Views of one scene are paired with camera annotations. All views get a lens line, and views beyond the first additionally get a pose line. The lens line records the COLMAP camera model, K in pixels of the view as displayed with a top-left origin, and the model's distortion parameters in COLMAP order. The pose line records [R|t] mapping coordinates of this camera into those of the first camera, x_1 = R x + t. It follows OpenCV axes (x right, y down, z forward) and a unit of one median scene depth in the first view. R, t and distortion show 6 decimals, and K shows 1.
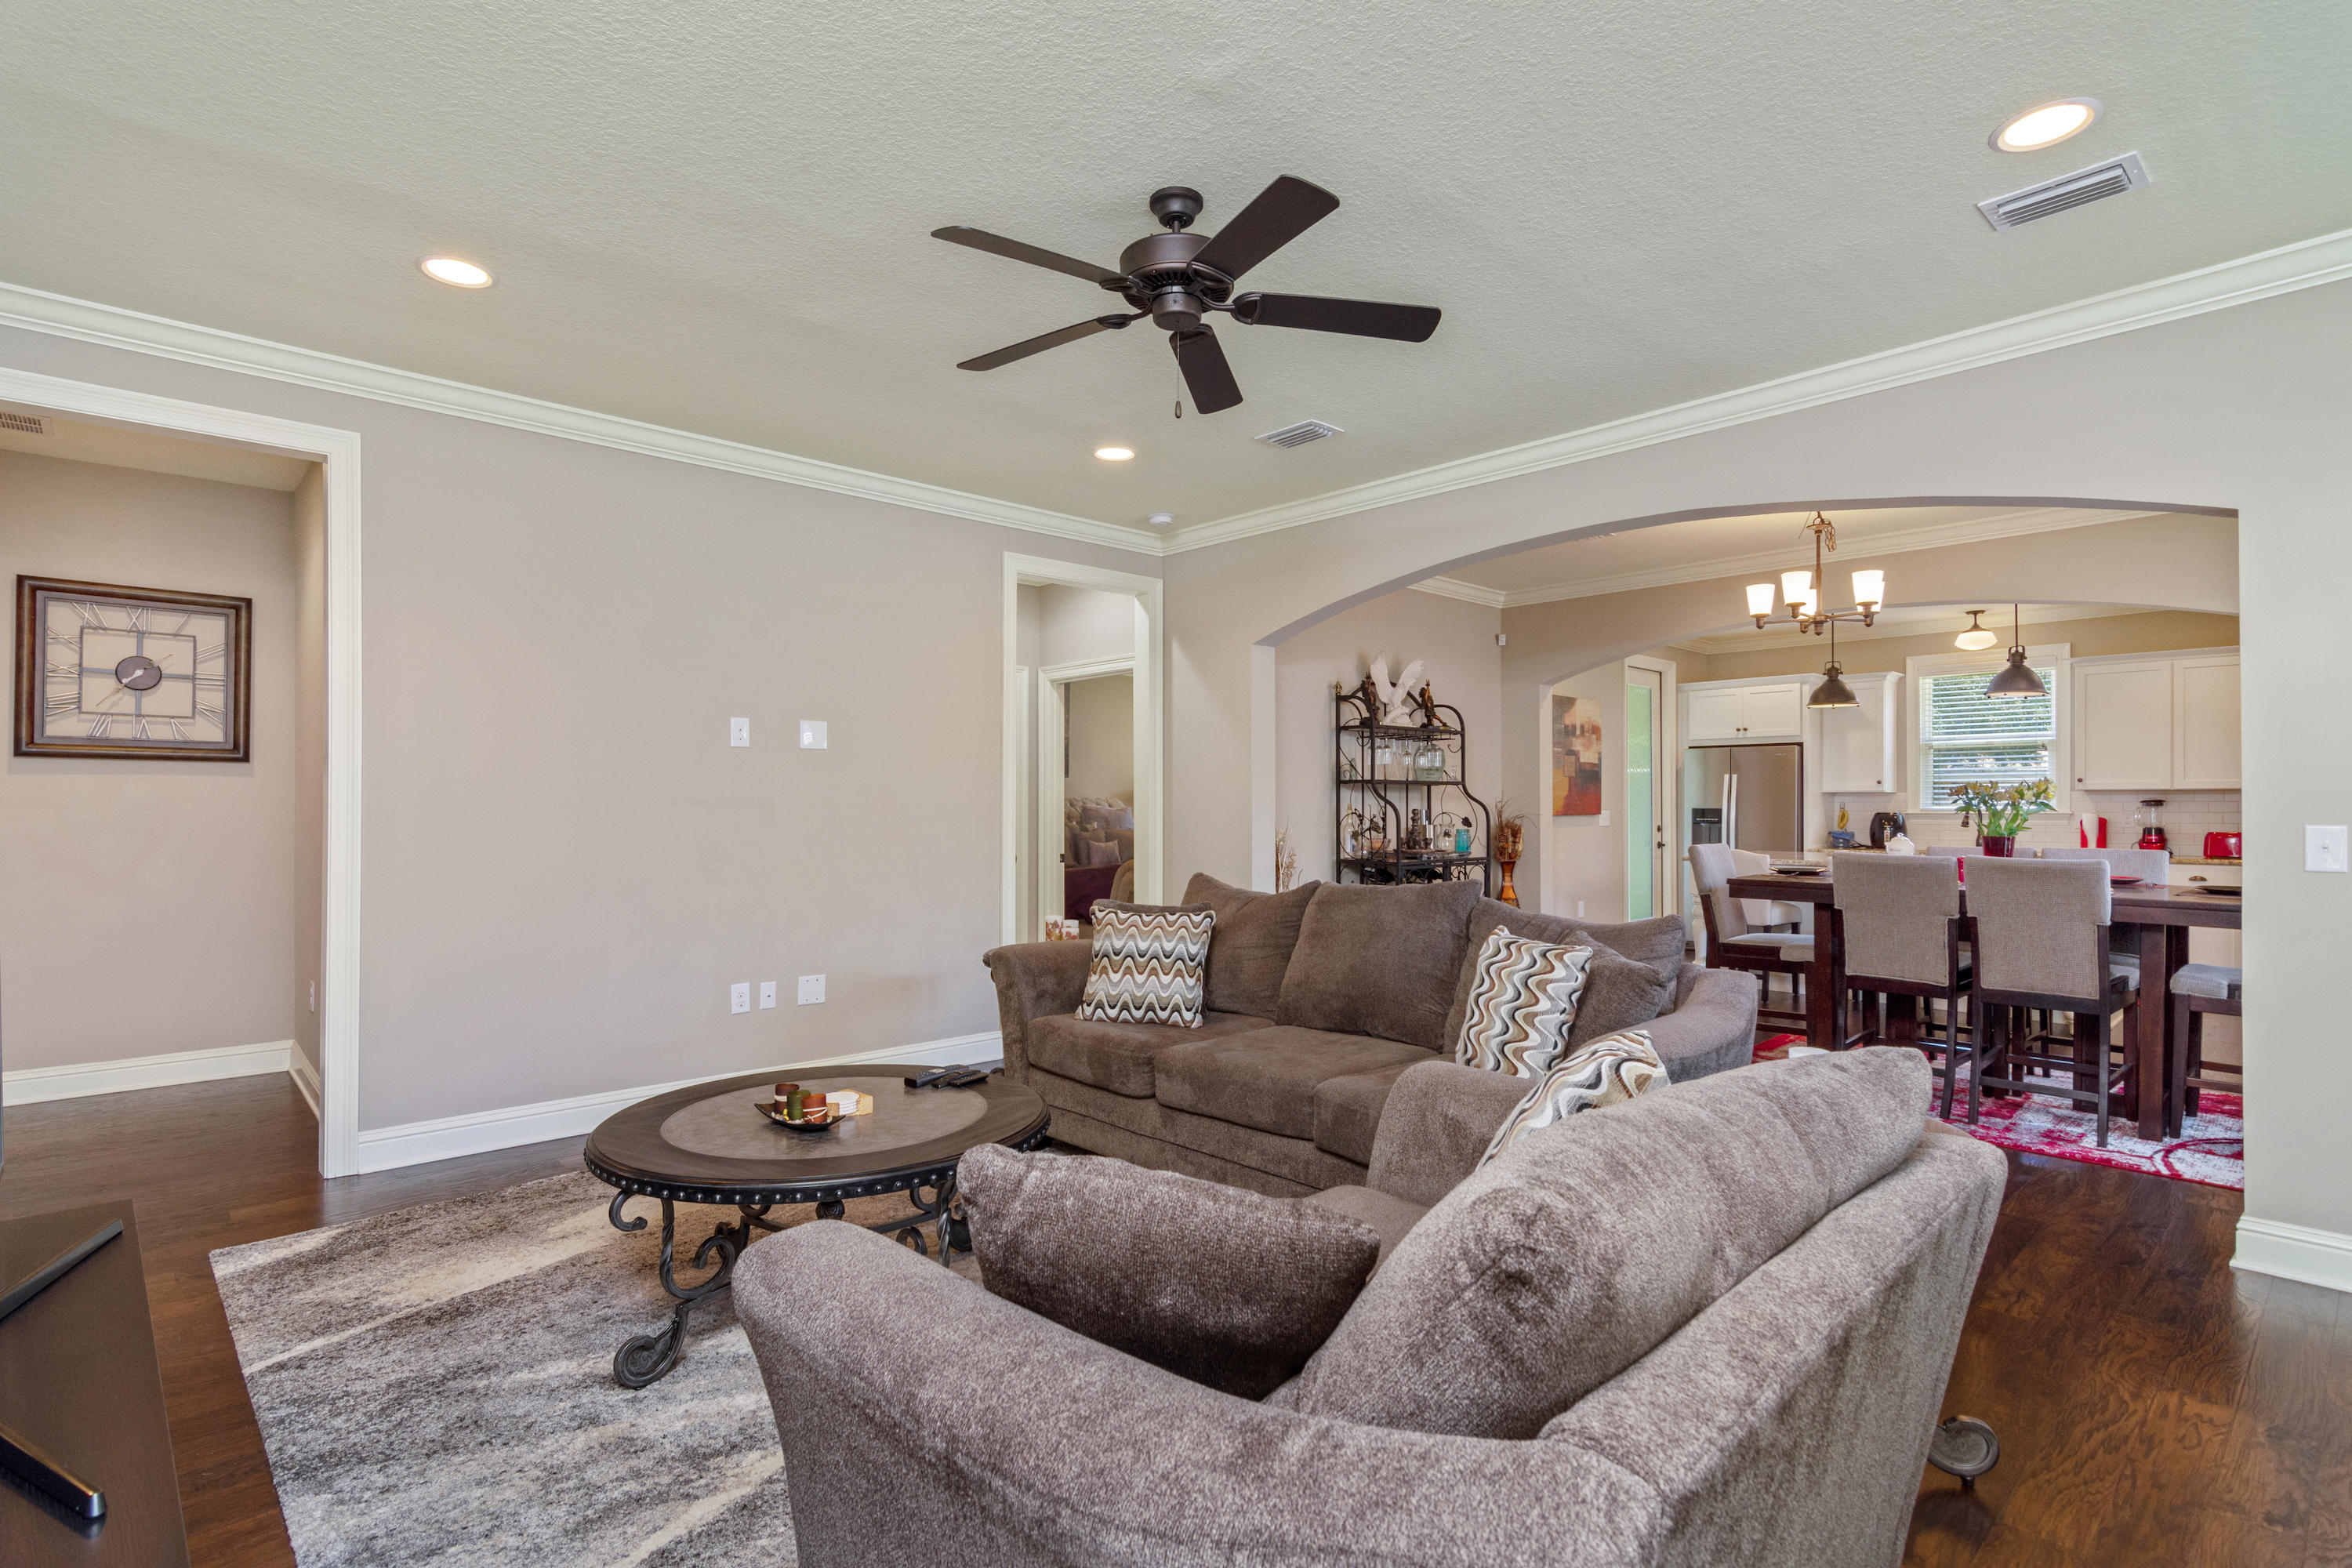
lens RADIAL K [[1134.8, 0, 1136.5], [0, 1134.8, 795.1], [0, 0, 1]] dist [-0.002410, 0.002766]
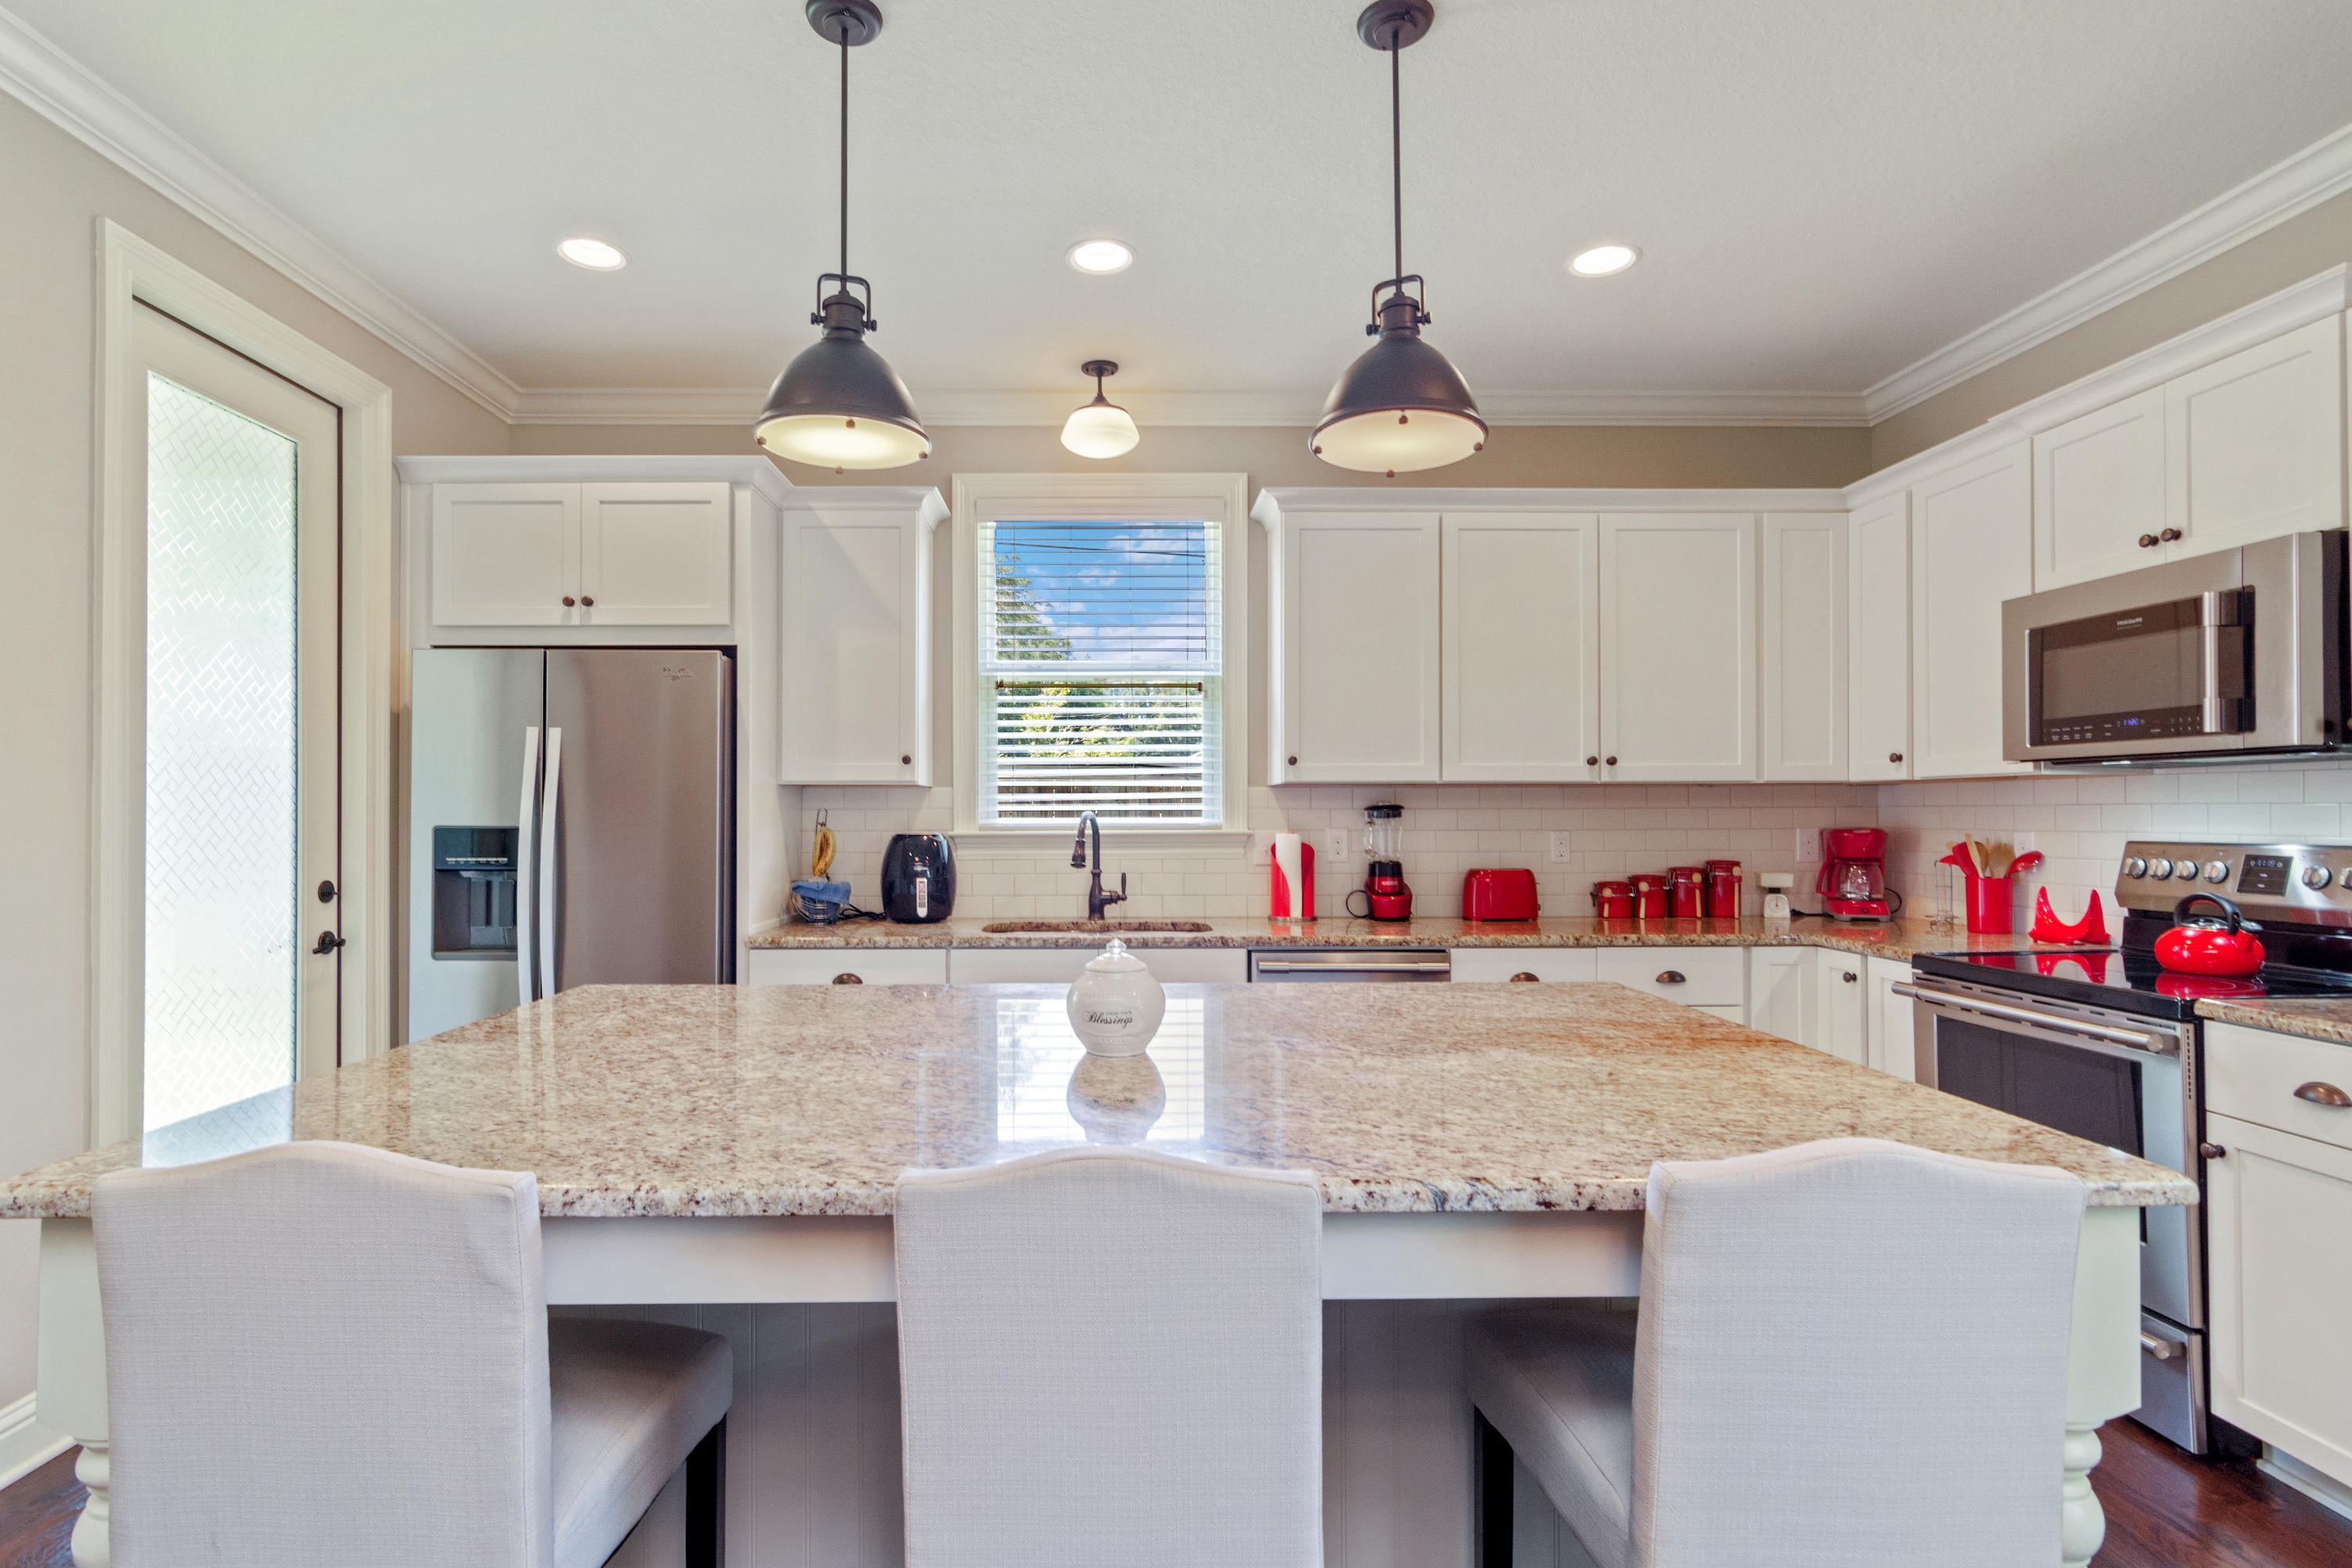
lens RADIAL K [[1134.8, 0, 1168.2], [0, 1134.8, 798.5], [0, 0, 1]] dist [-0.002410, 0.002766]
pose [[0.669747, 0.010258, 0.742518, 0.436151], [-0.003689, 0.999938, -0.010487, 0.006400], [-0.742580, 0.004284, 0.669744, 0.687925]]
